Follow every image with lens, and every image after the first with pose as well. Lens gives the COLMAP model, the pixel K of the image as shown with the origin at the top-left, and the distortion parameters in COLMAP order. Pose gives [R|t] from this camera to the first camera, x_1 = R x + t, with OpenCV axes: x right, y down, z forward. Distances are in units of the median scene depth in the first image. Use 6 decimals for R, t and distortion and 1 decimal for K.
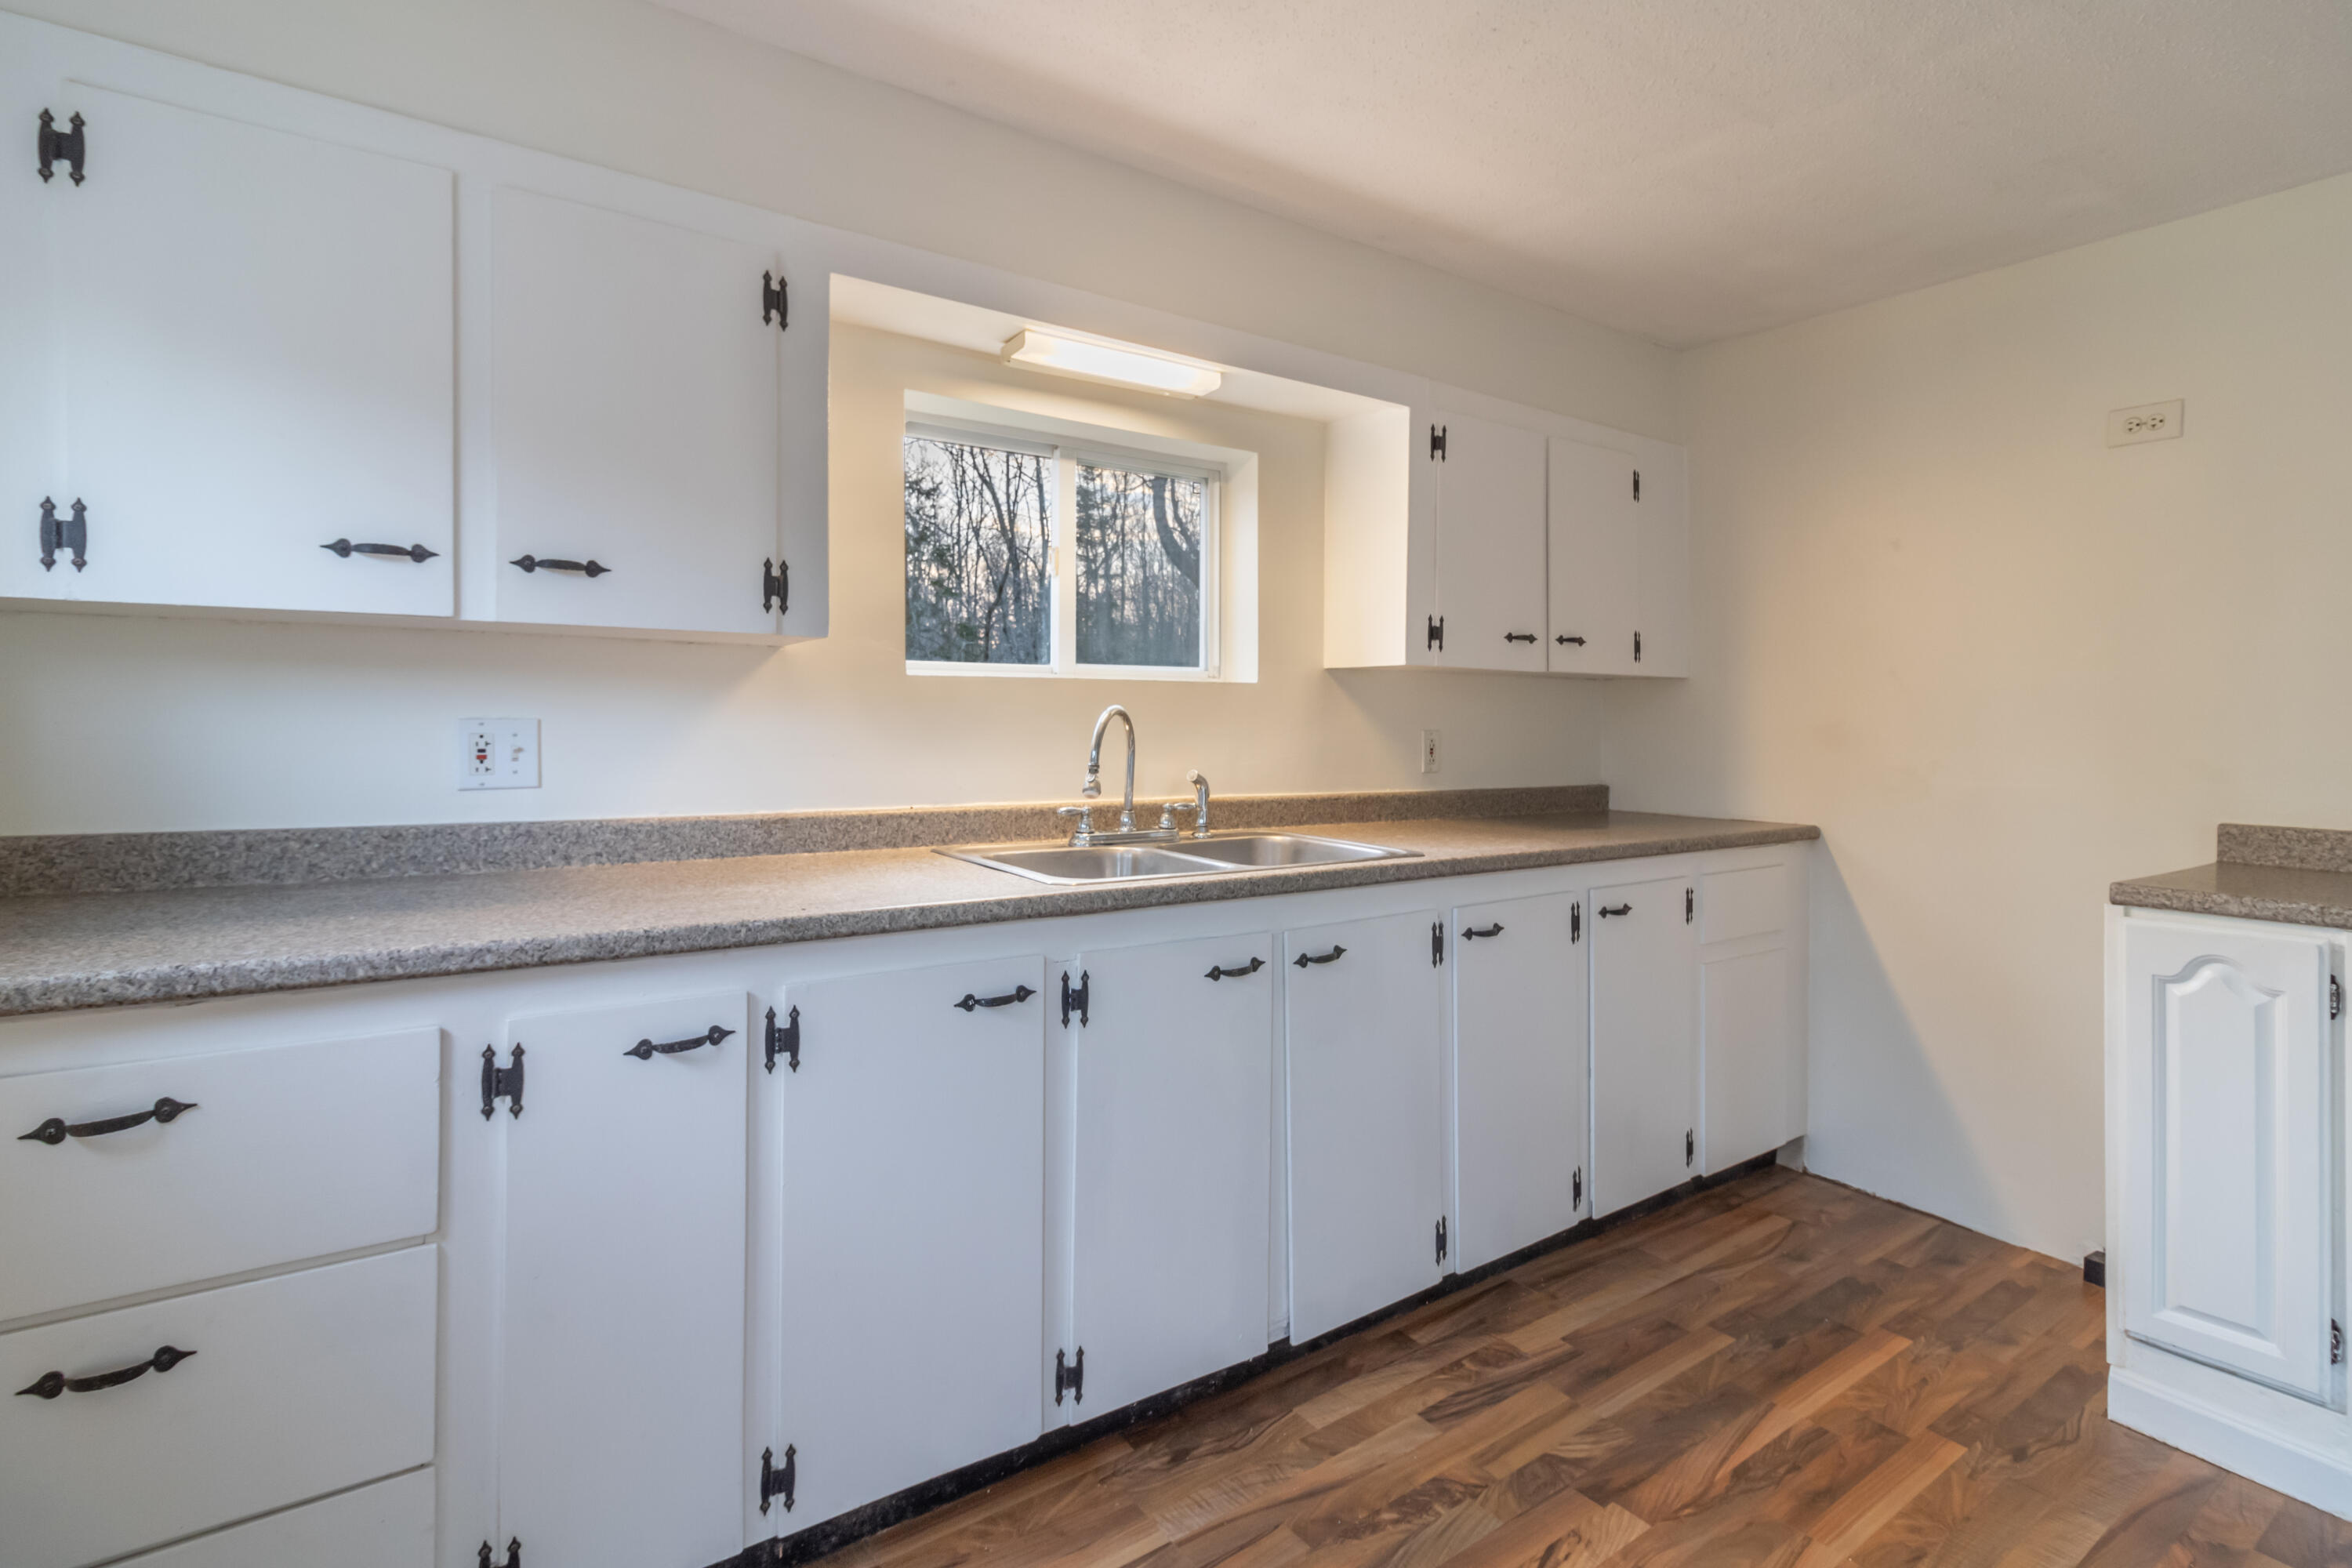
lens RADIAL K [[1127.3, 0, 1176.0], [0, 1127.3, 729.7], [0, 0, 1]] dist [0.002328, -0.000060]
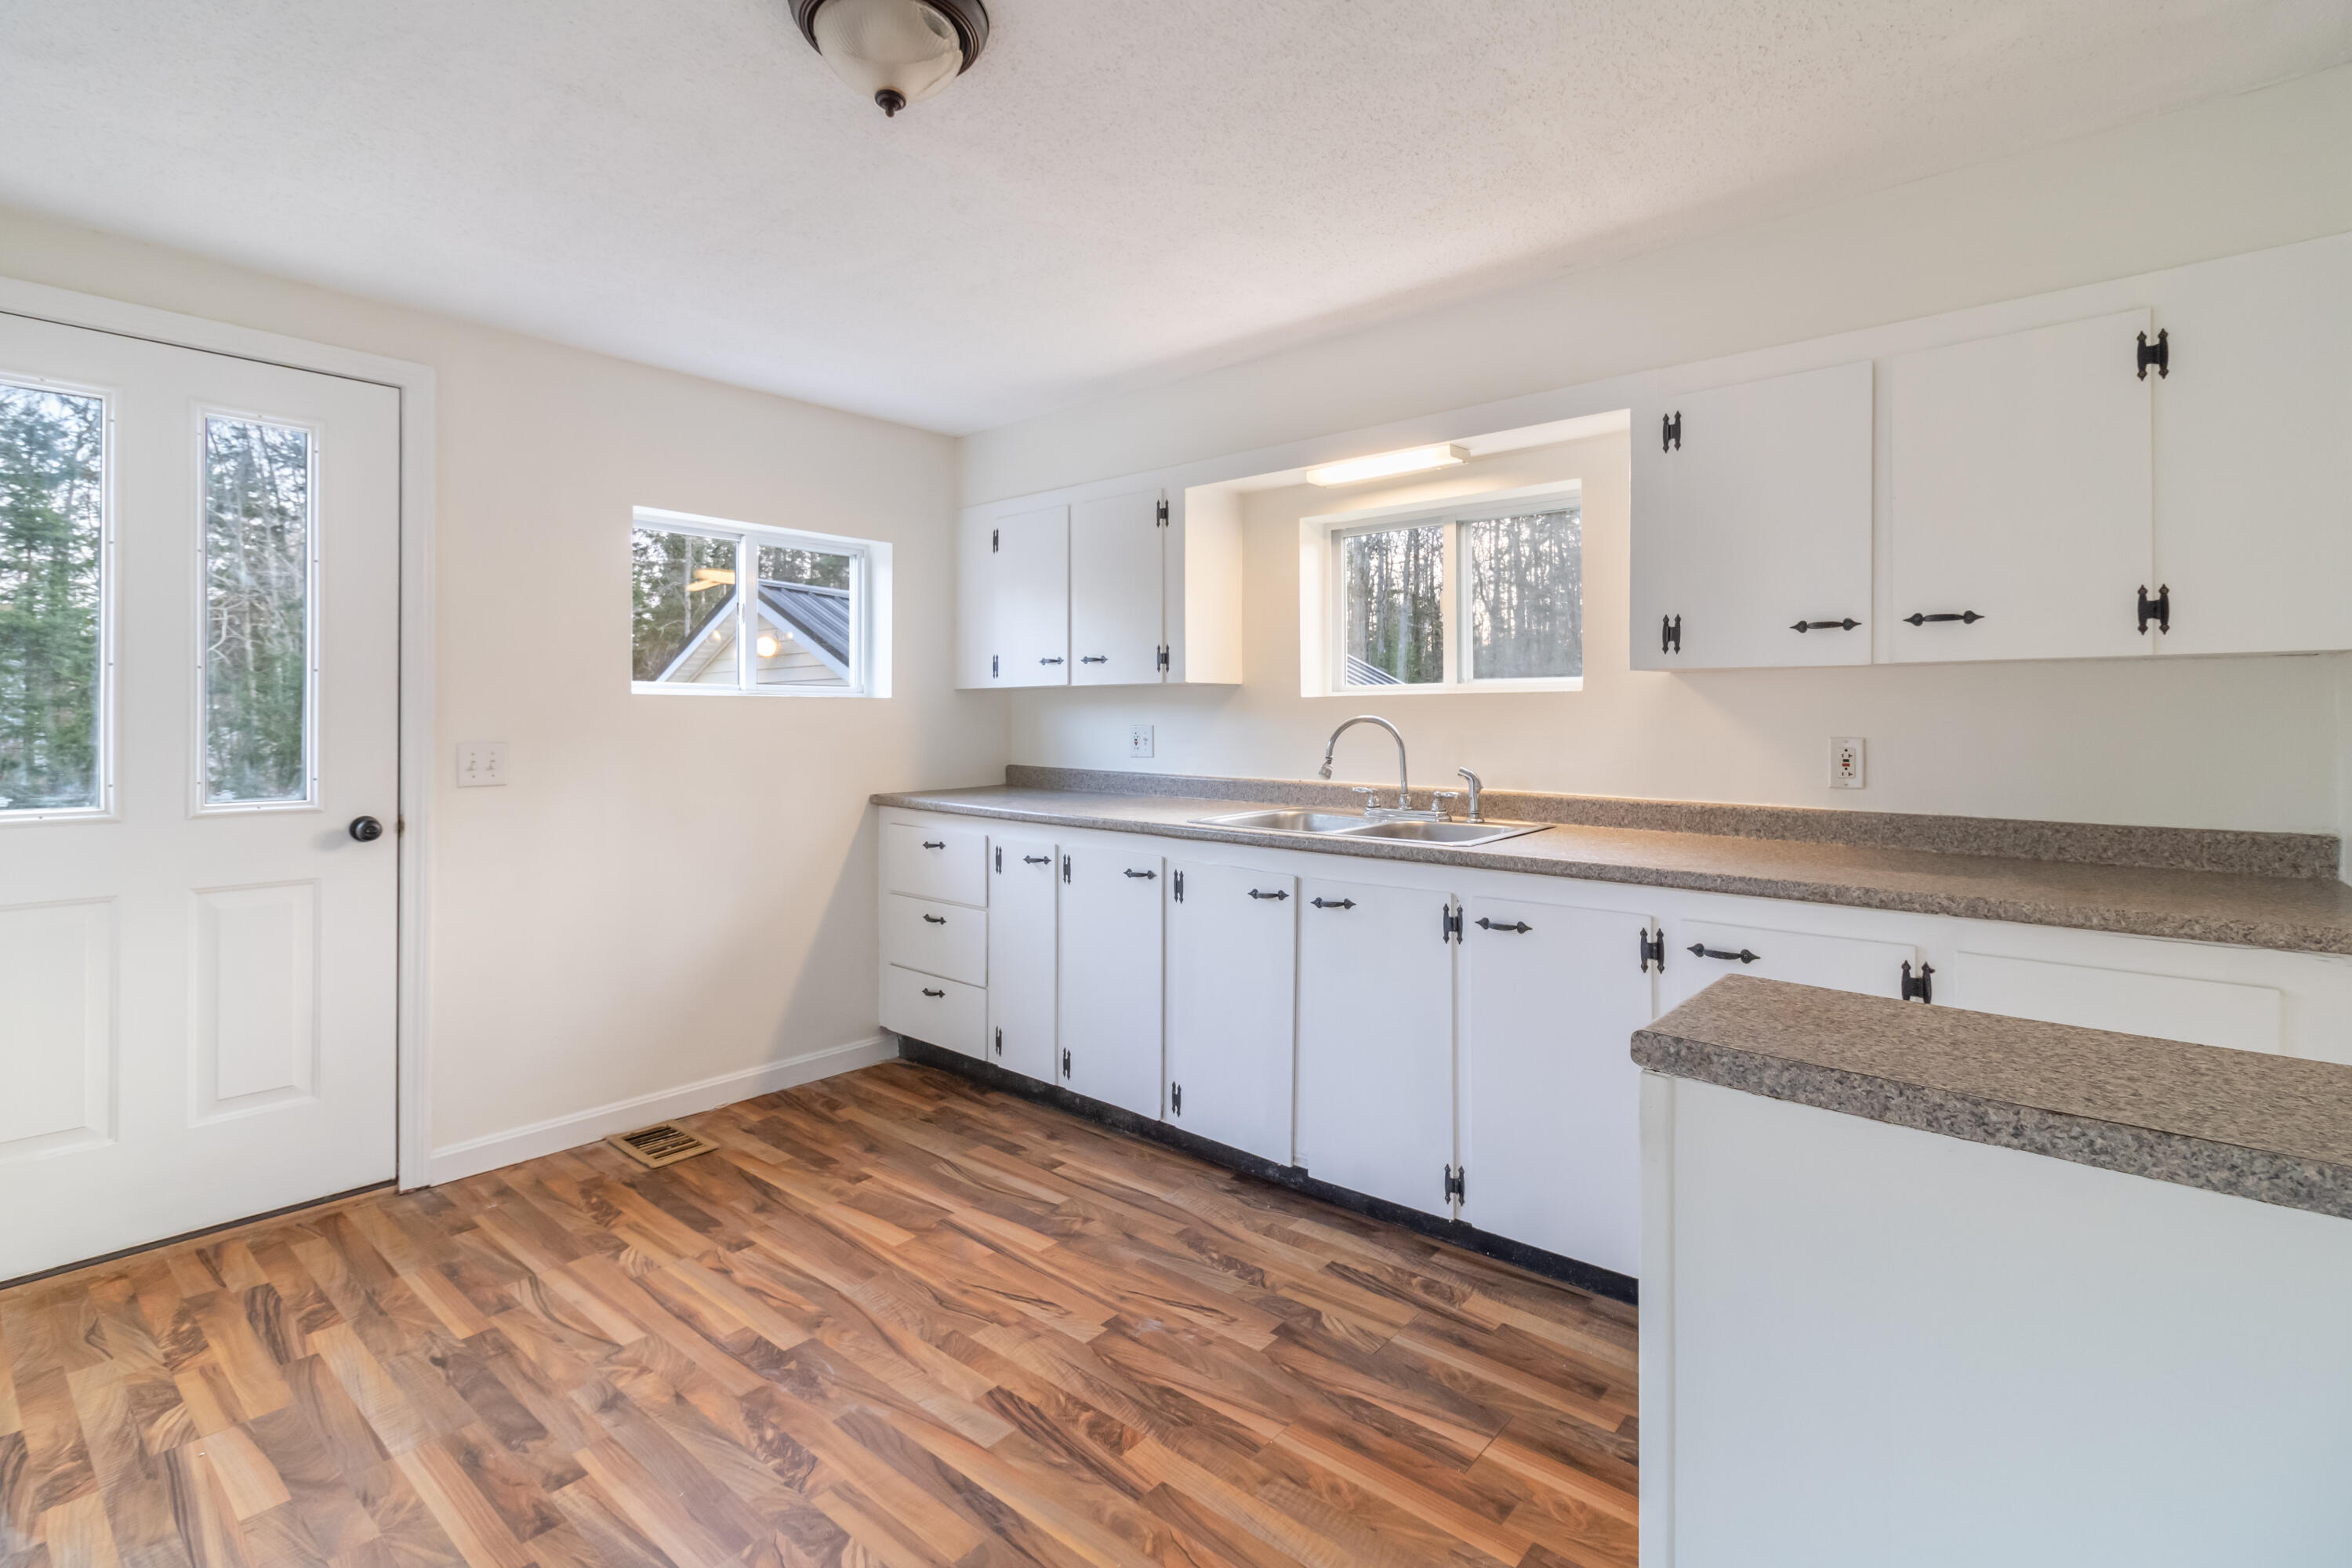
lens RADIAL K [[1104.5, 0, 1180.1], [0, 1104.5, 724.4], [0, 0, 1]] dist [-0.000300, -0.000079]
pose [[0.243113, 0.002608, -0.969994, 1.262941], [-0.002156, 0.999995, 0.002148, -0.013784], [0.969996, 0.001569, 0.243118, 0.466336]]
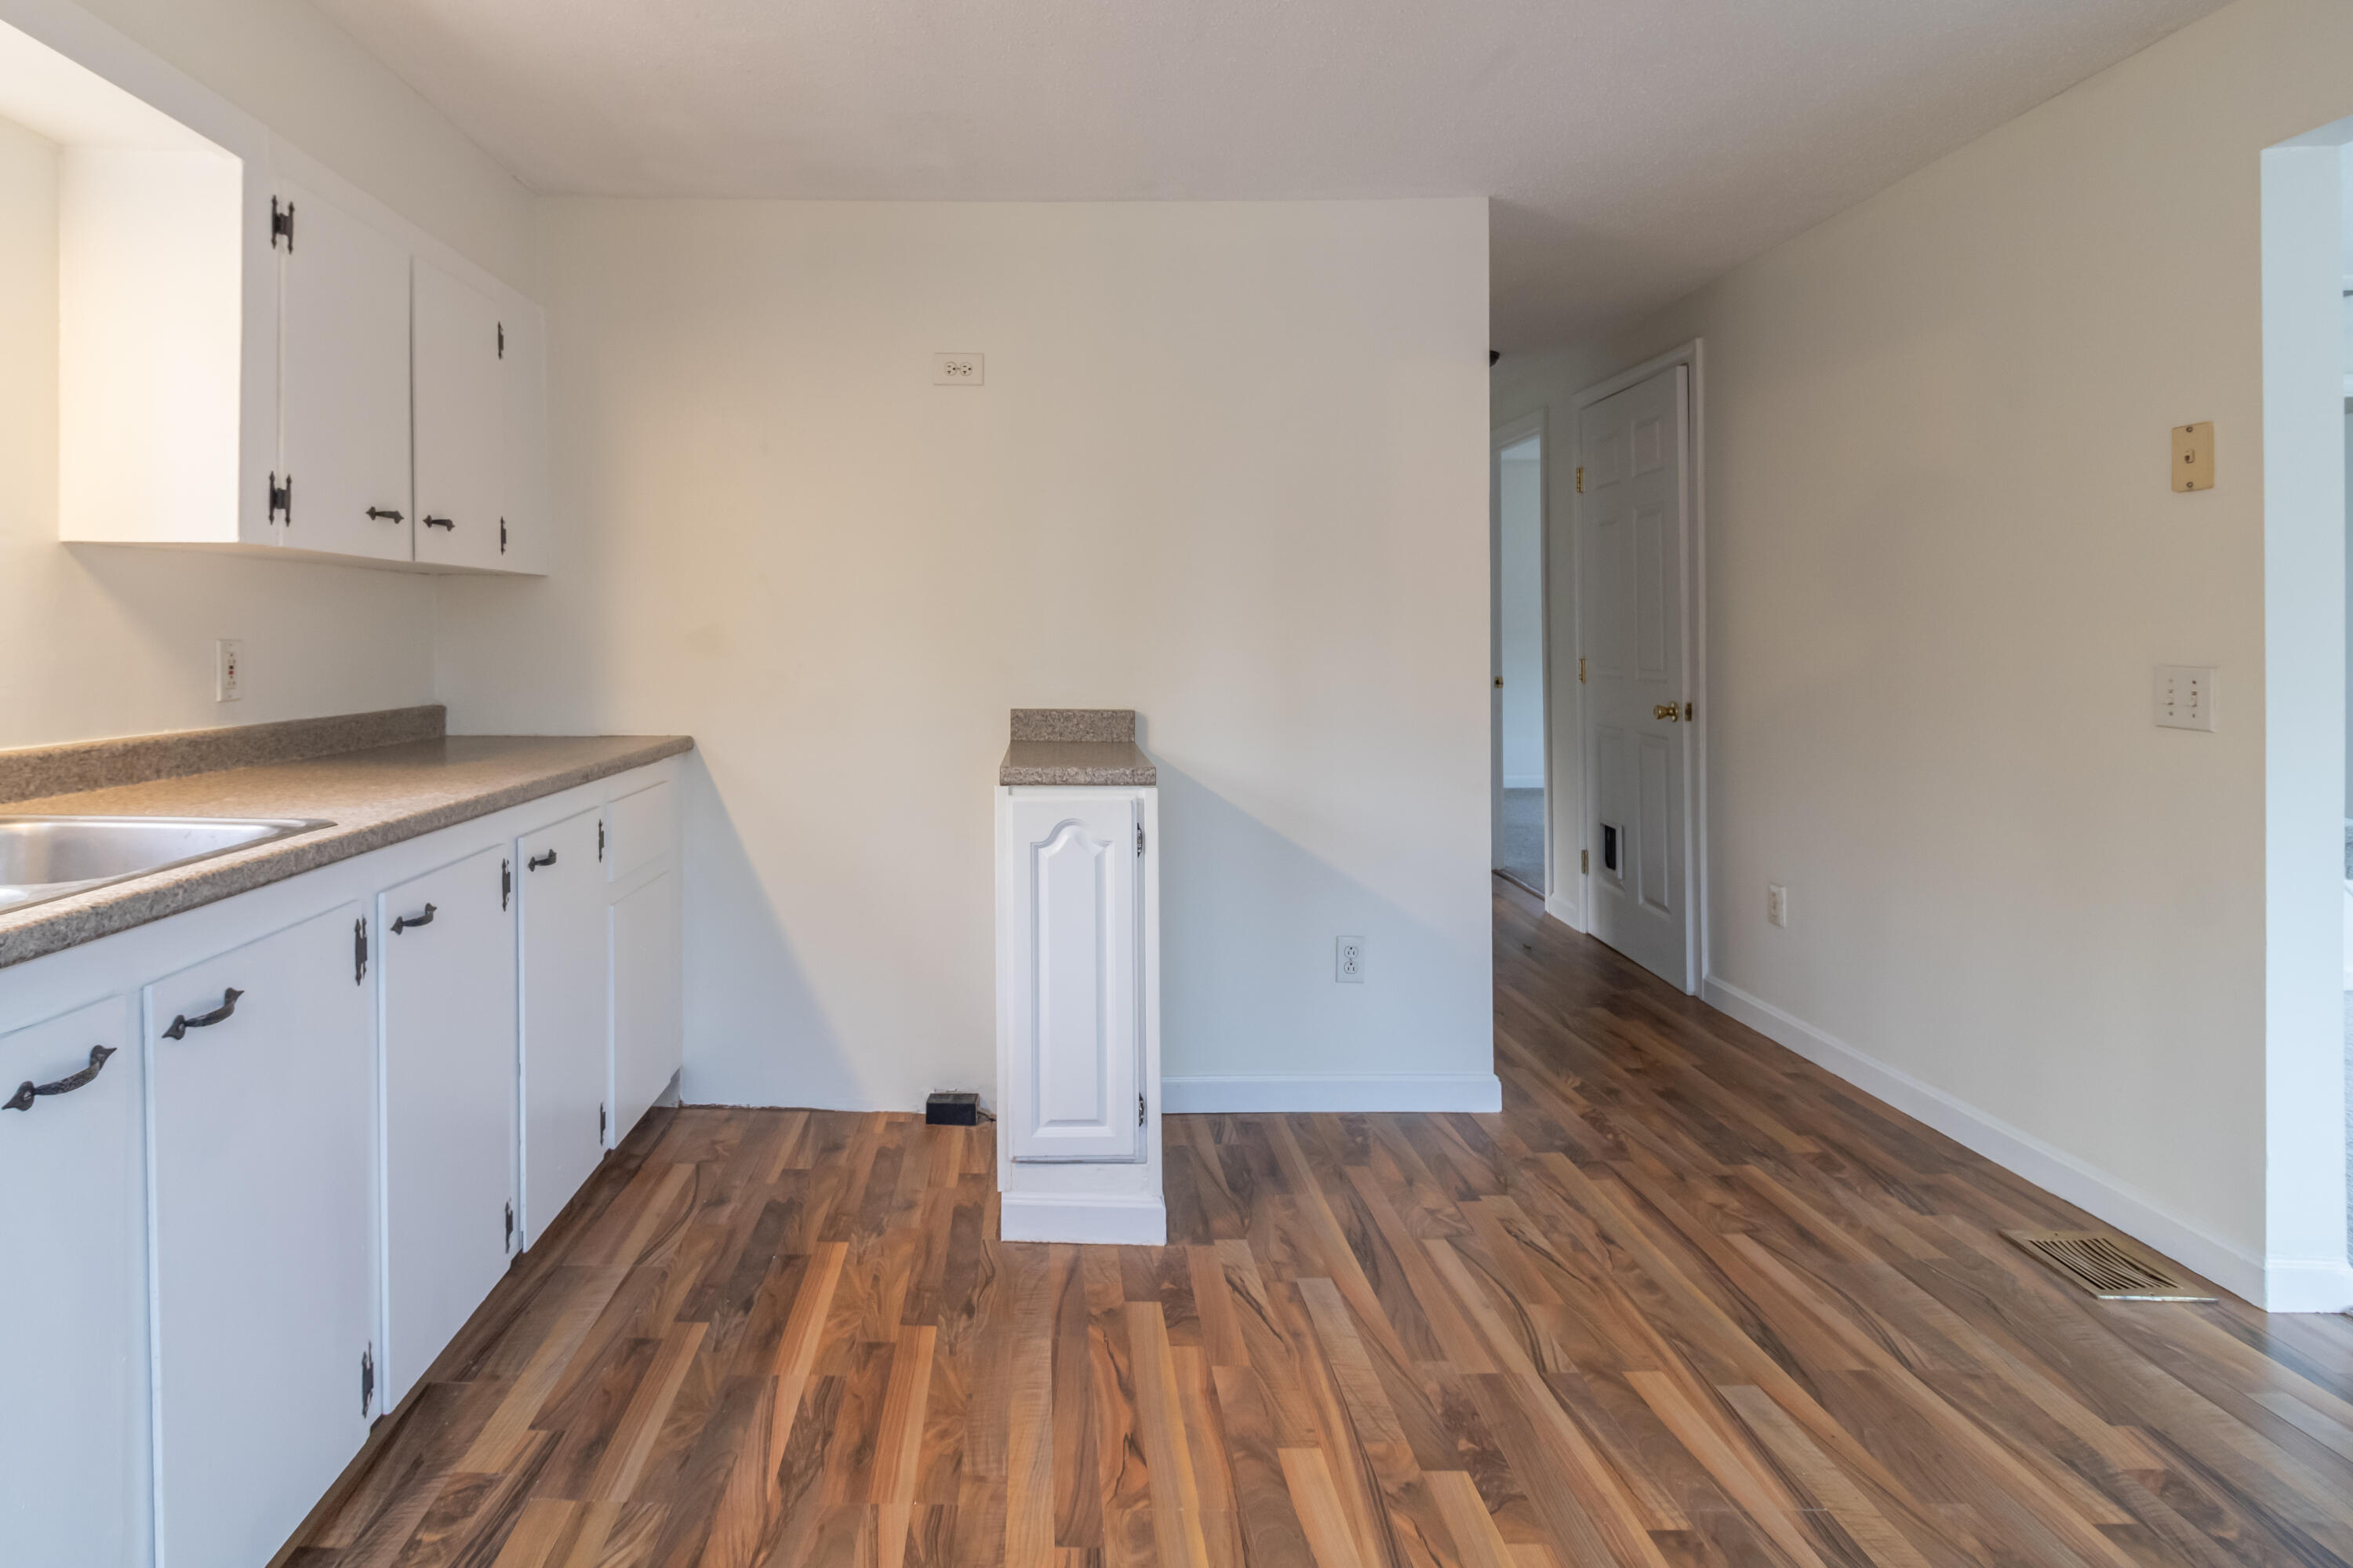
lens RADIAL K [[1224.4, 0, 1031.6], [0, 1224.4, 627.5], [0, 0, 1]] dist [0.006141, -0.000234]
pose [[0.582393, -0.003186, 0.812901, -0.139630], [0.008374, 0.999963, -0.002080, -0.001788], [-0.812864, 0.008018, 0.582398, 0.230821]]
